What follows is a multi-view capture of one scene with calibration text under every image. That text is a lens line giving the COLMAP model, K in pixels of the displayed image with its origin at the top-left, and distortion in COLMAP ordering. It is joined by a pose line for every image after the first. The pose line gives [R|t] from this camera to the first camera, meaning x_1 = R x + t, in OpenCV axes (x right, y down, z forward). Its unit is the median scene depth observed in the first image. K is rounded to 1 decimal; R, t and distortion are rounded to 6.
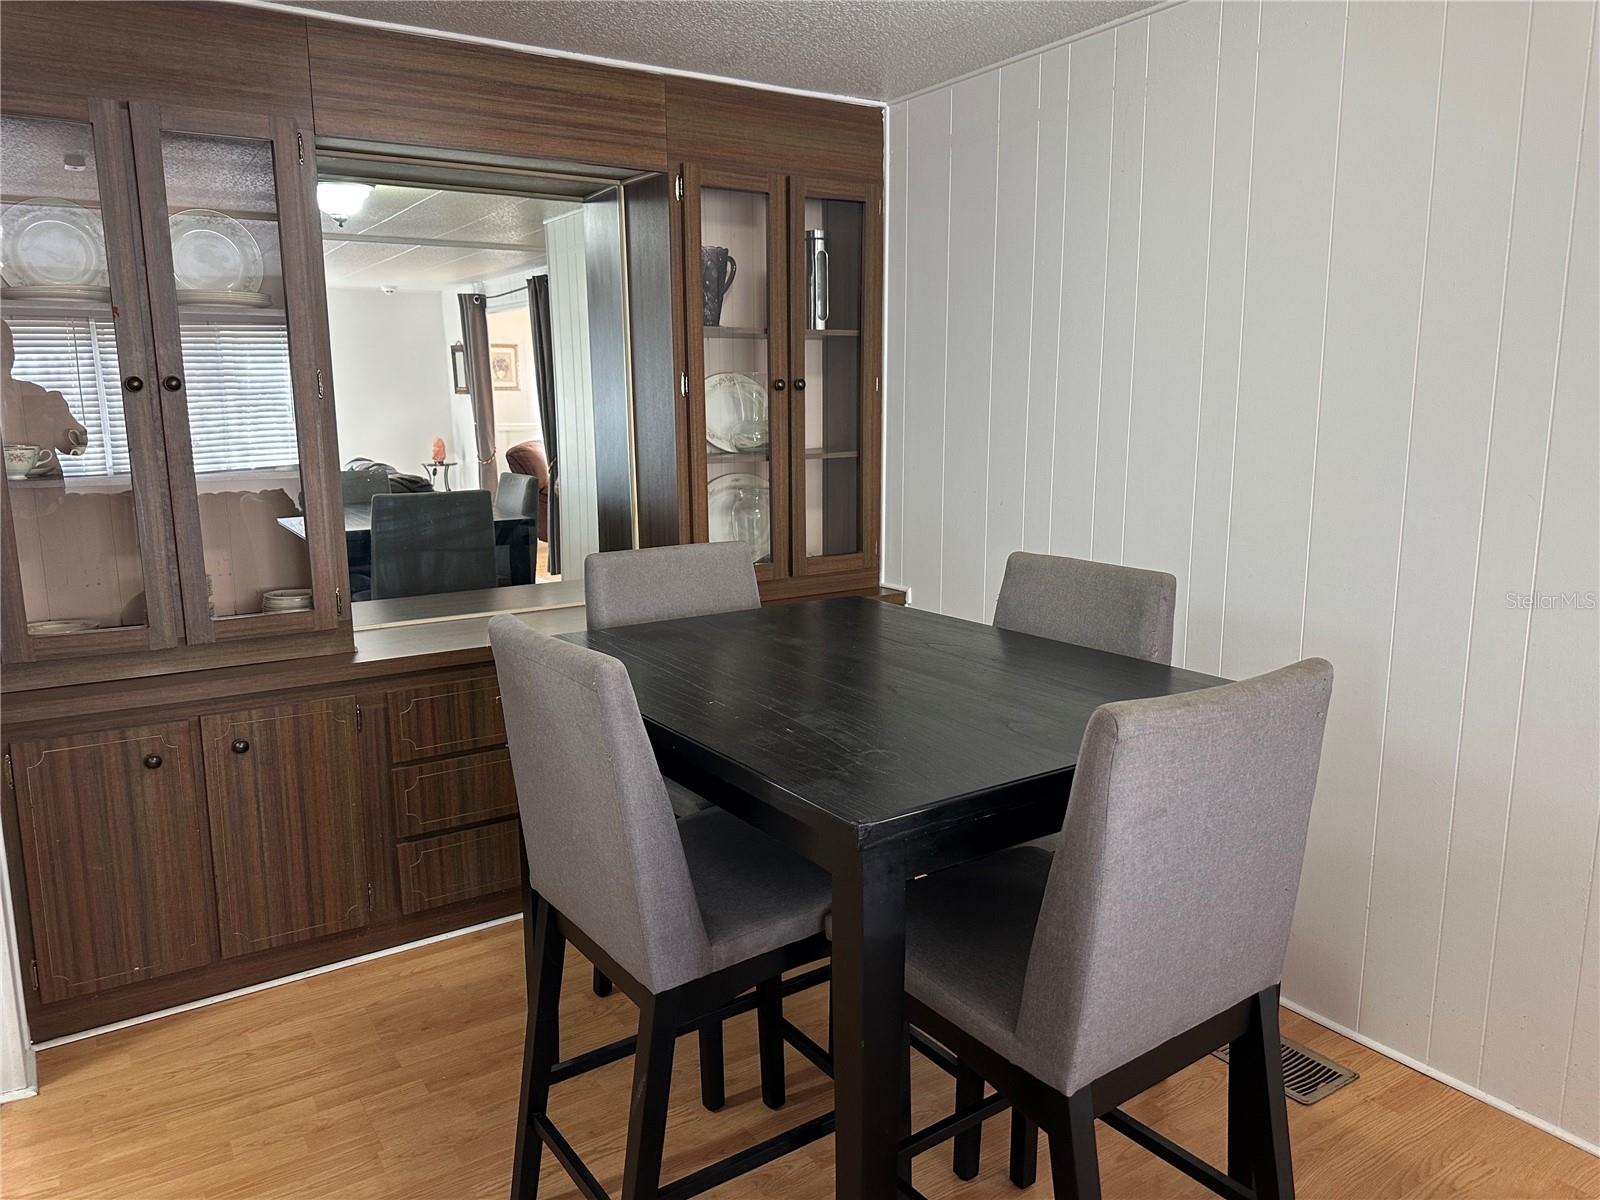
lens RADIAL K [[1132.8, 0, 802.4], [0, 1132.8, 603.5], [0, 0, 1]] dist [0.002910, -0.017238]
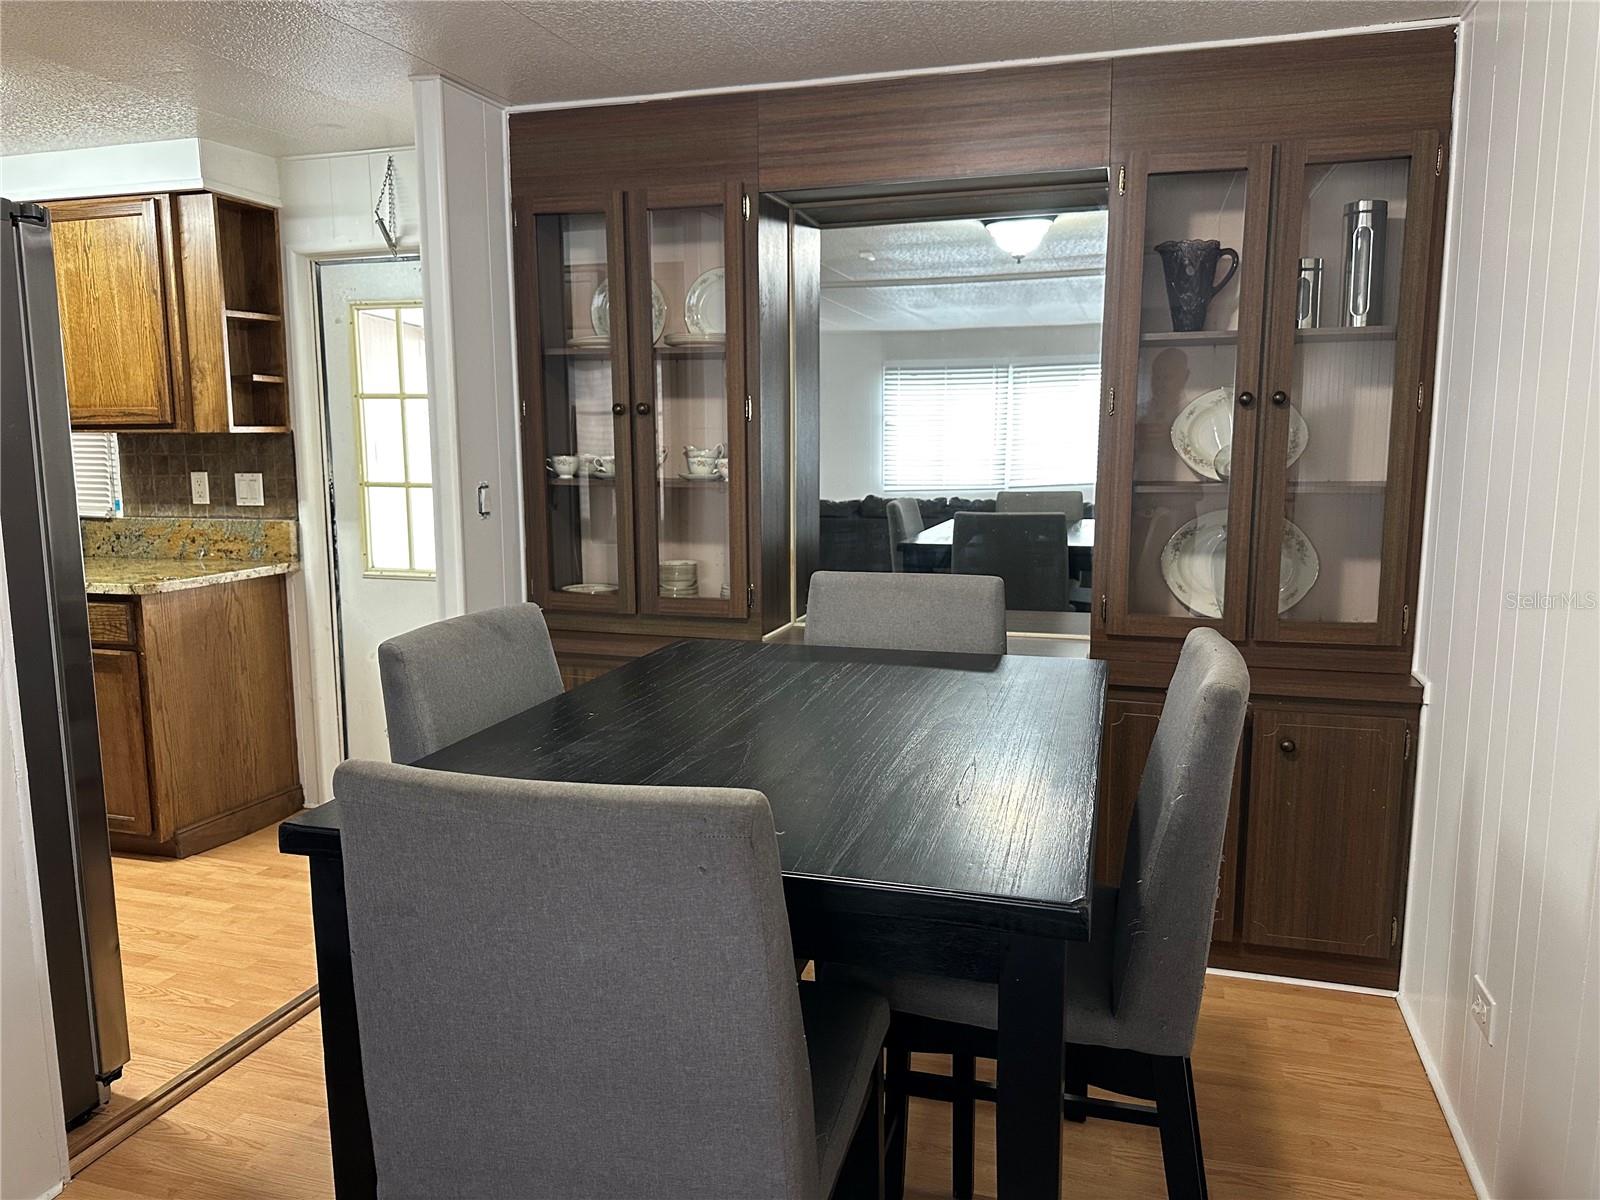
lens RADIAL K [[1132.8, 0, 808.3], [0, 1132.8, 605.9], [0, 0, 1]] dist [0.002910, -0.017238]
pose [[0.659645, 0.119936, -0.741946, 0.438770], [-0.127347, 0.990747, 0.046934, -0.046569], [0.740710, 0.063525, 0.668815, 0.244709]]
